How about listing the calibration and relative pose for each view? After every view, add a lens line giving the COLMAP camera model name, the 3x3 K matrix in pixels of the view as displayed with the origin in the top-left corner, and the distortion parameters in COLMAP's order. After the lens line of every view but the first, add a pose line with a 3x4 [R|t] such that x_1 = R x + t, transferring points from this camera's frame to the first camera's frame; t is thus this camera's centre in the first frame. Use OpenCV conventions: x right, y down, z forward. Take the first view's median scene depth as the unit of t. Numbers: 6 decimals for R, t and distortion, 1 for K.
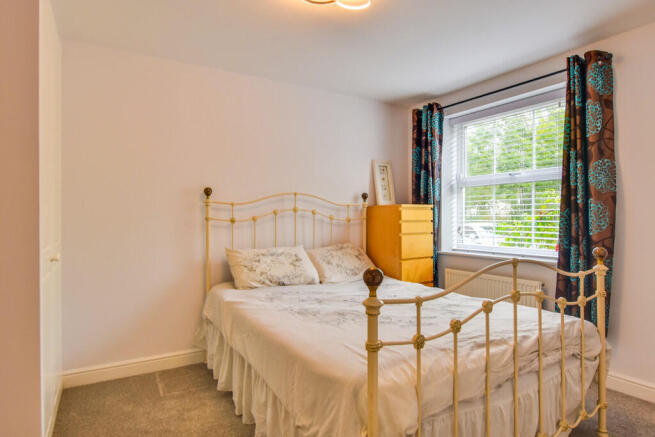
lens RADIAL K [[387.4, 0, 327.5], [0, 387.4, 218.5], [0, 0, 1]] dist [0.002899, 0.001316]
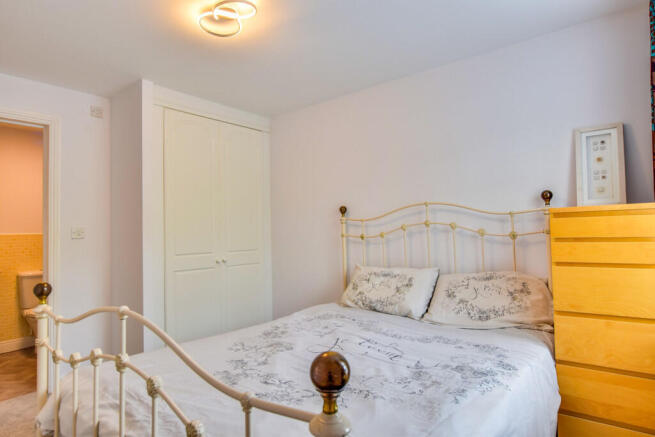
lens RADIAL K [[387.4, 0, 327.5], [0, 387.4, 218.5], [0, 0, 1]] dist [0.002899, 0.001316]
pose [[0.310314, -0.037894, -0.949879, 0.676388], [0.014535, 0.999278, -0.035116, -0.008311], [0.950523, -0.002910, 0.310640, 0.601849]]
